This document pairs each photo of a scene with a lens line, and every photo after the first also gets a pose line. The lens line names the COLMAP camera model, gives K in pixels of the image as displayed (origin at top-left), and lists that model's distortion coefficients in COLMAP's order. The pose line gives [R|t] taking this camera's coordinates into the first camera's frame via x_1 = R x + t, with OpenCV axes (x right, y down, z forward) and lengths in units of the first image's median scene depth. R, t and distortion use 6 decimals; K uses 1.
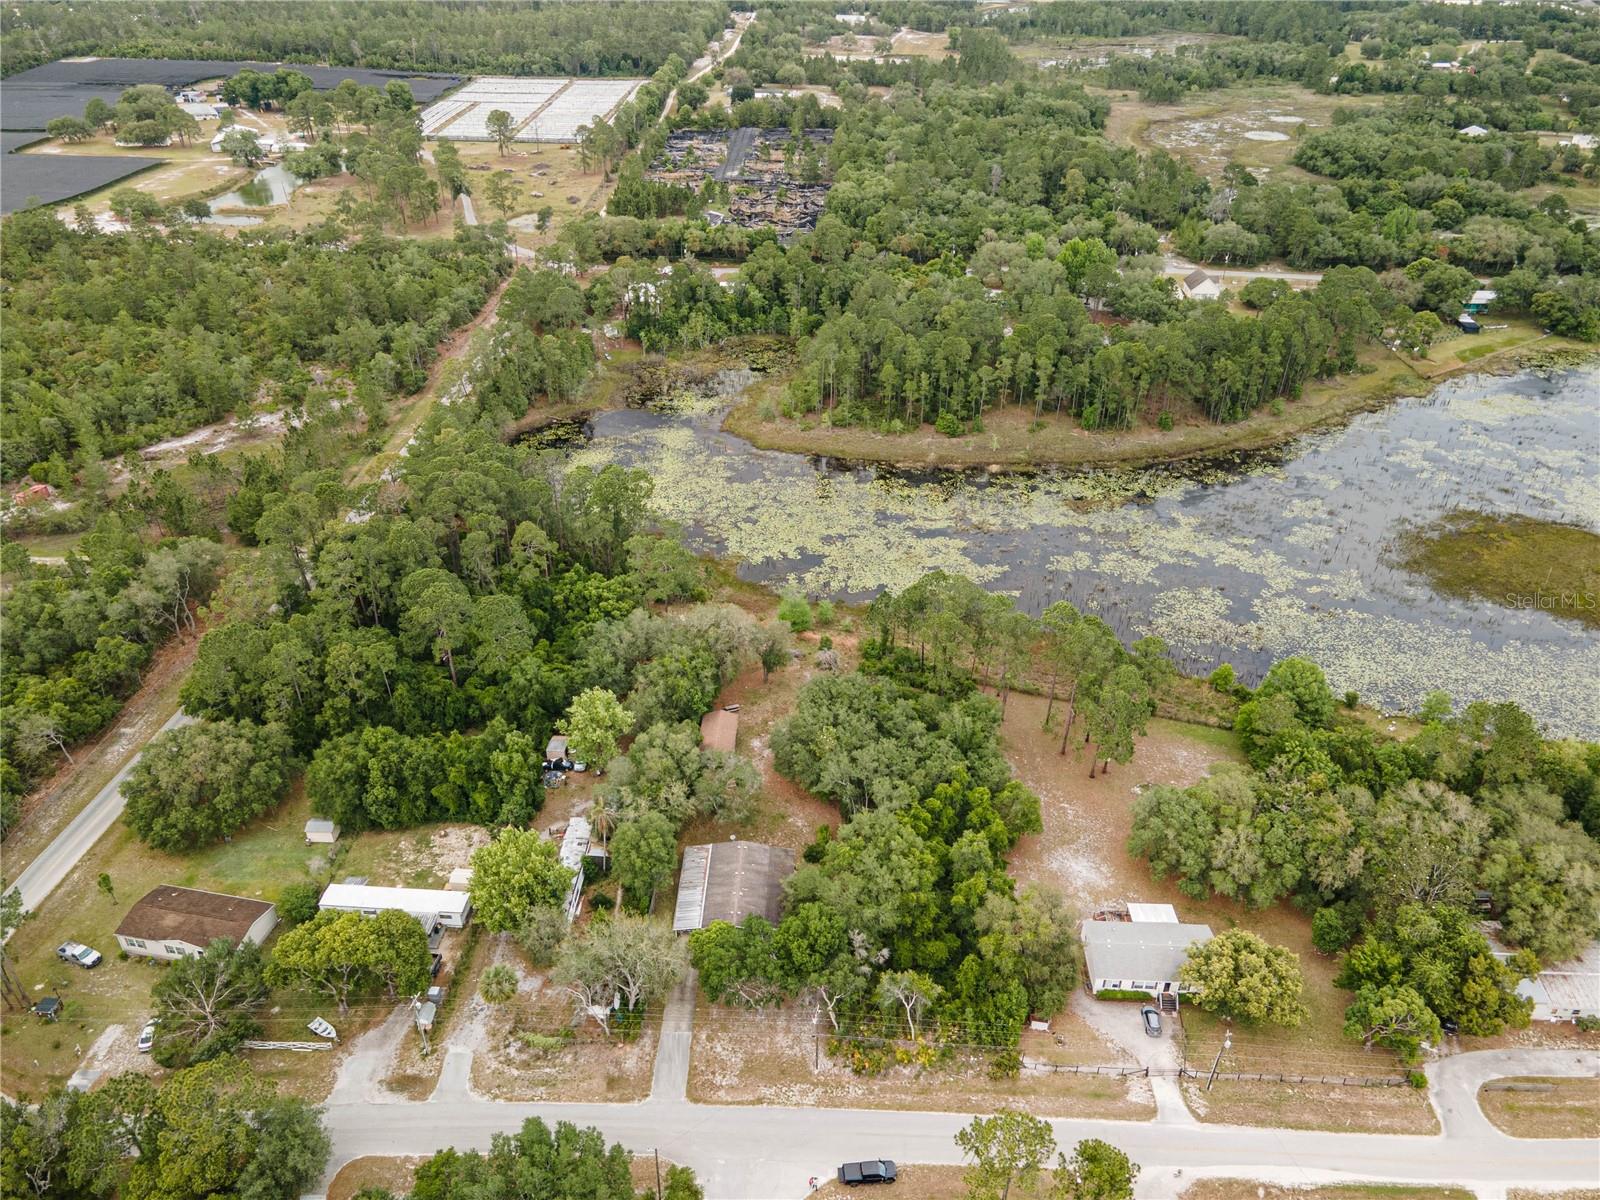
lens RADIAL K [[1166.5, 0, 800.0], [0, 1166.5, 600.0], [0, 0, 1]] dist [0.015023, 0.033676]
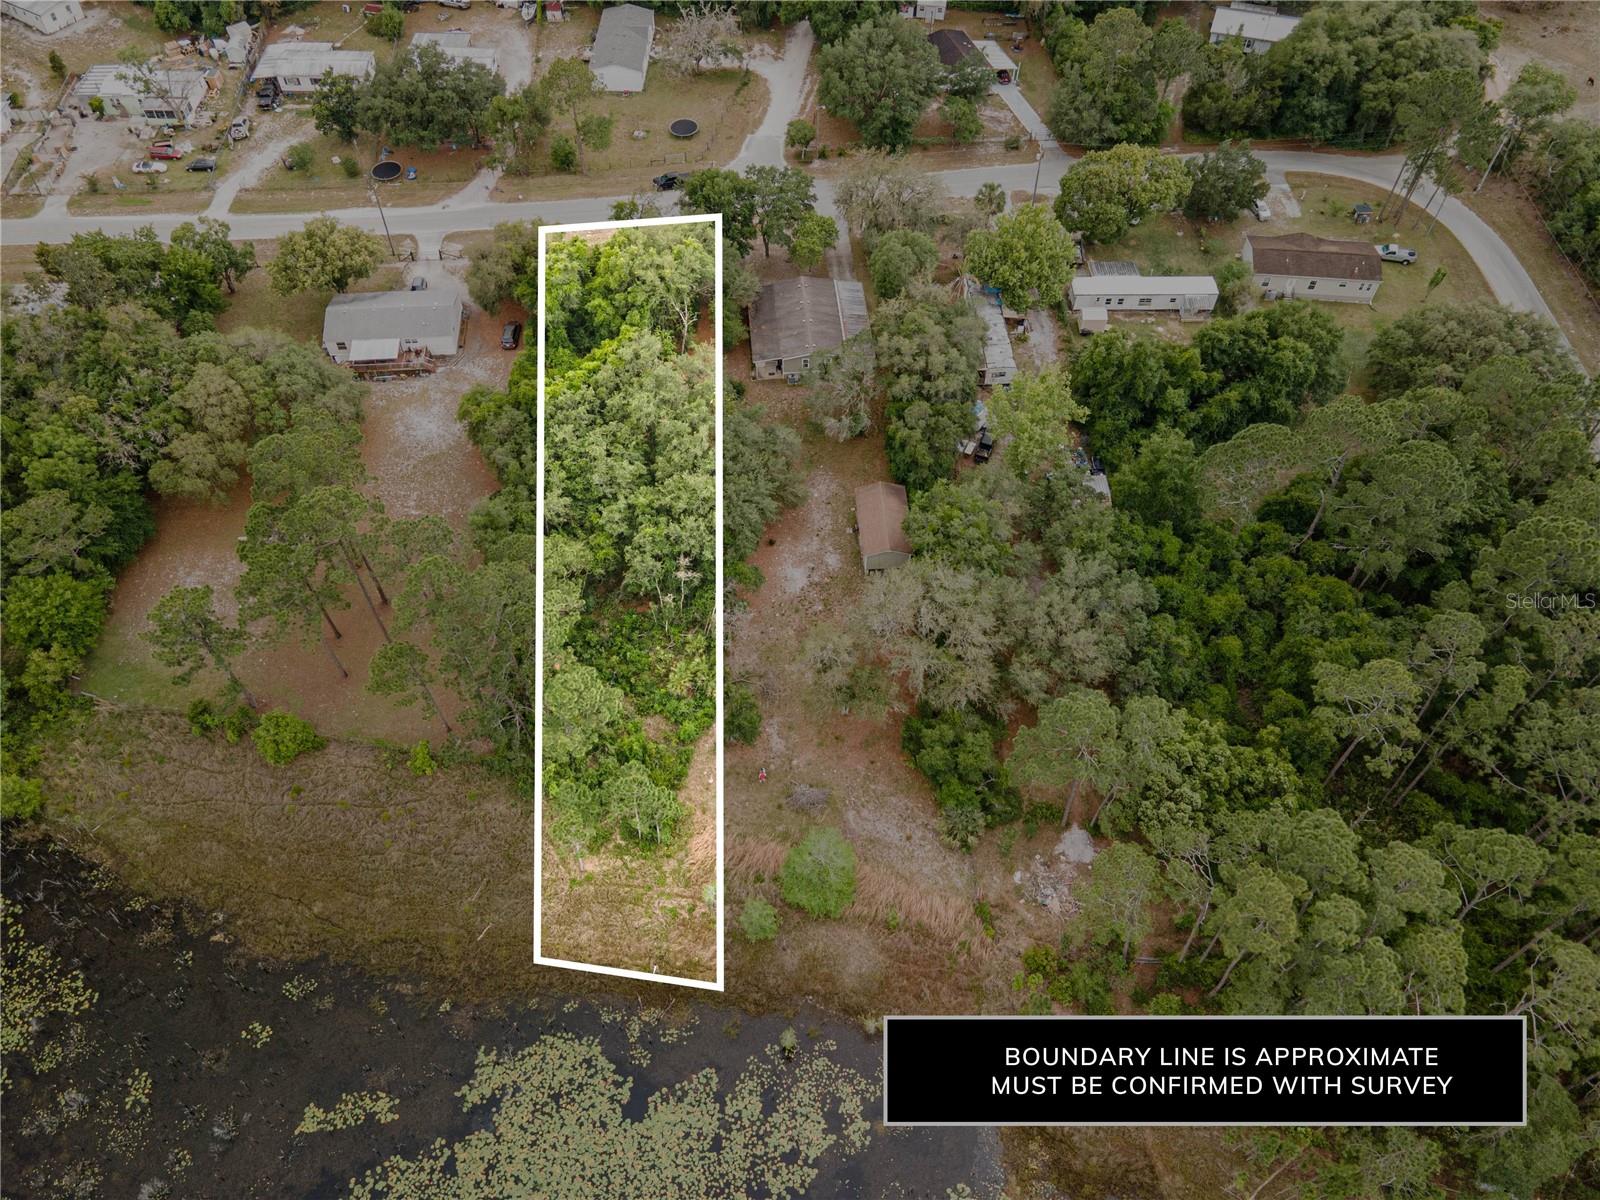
lens RADIAL K [[1163.7, 0, 800.0], [0, 1163.7, 600.0], [0, 0, 1]] dist [0.030120, 0.026893]
pose [[-0.993436, 0.081892, -0.079865, 0.041864], [-0.071214, 0.103604, 0.992066, -0.613025], [0.089517, 0.991242, -0.097092, 1.177981]]
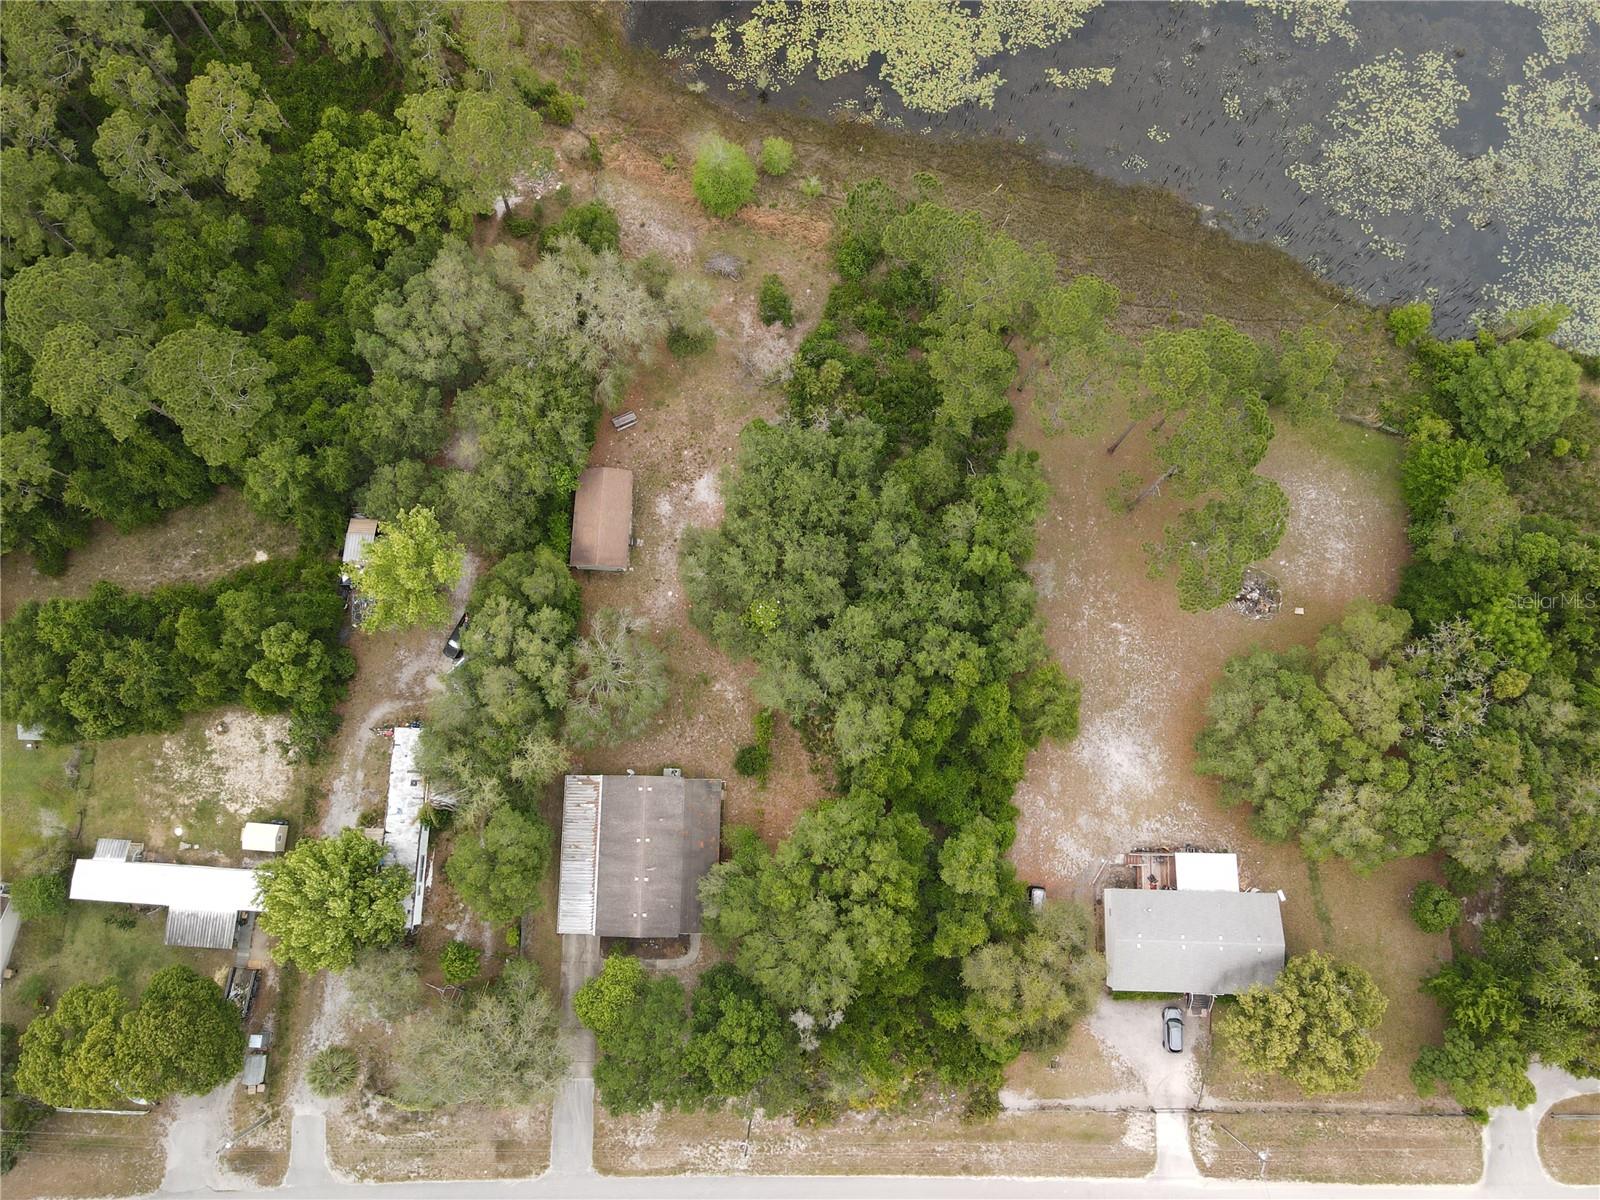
lens RADIAL K [[1169.3, 0, 800.0], [0, 1169.3, 600.0], [0, 0, 1]] dist [0.012189, -0.002588]
pose [[0.999946, -0.009943, -0.002960, 0.042671], [0.008938, 0.680825, 0.732391, -0.348446], [-0.005267, -0.732378, 0.680878, 0.552747]]
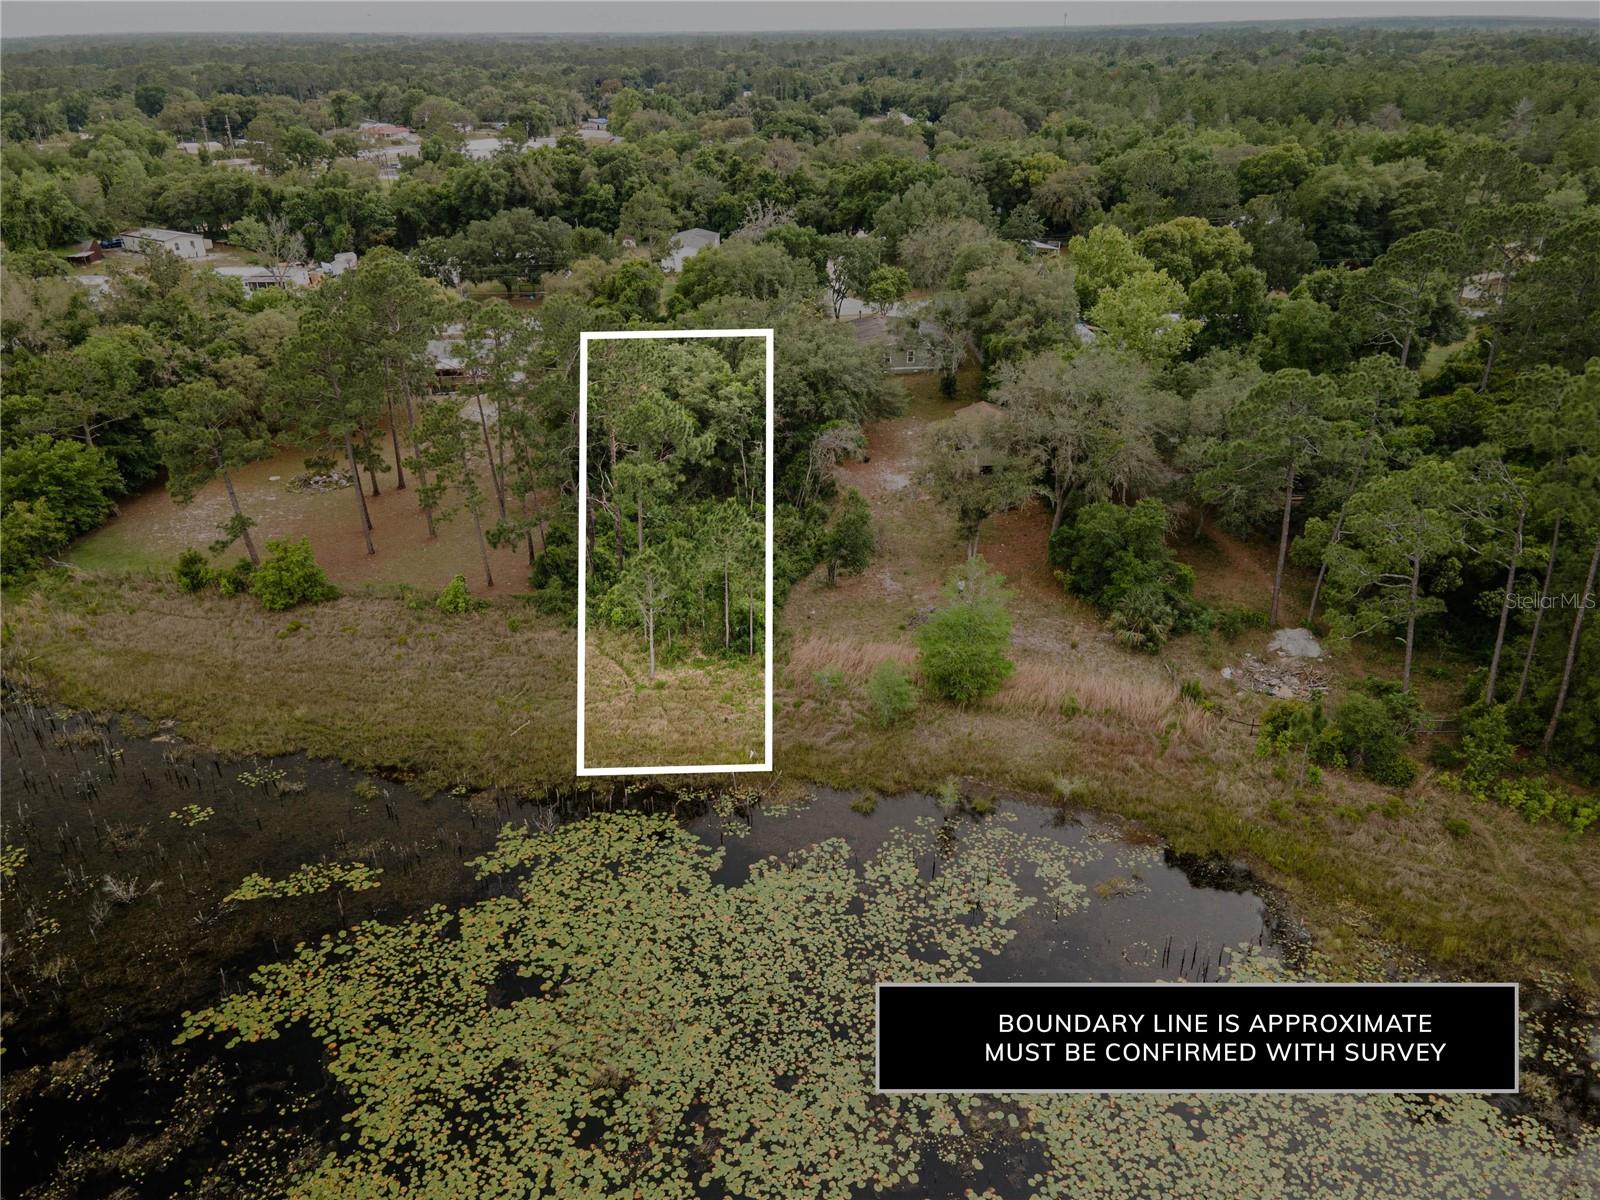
lens RADIAL K [[1166.5, 0, 800.0], [0, 1166.5, 600.0], [0, 0, 1]] dist [0.015023, 0.033676]
pose [[-0.993511, 0.057427, -0.098172, 0.105943], [-0.053158, 0.528619, 0.847193, -0.387640], [0.100548, 0.846915, -0.522136, 1.486002]]
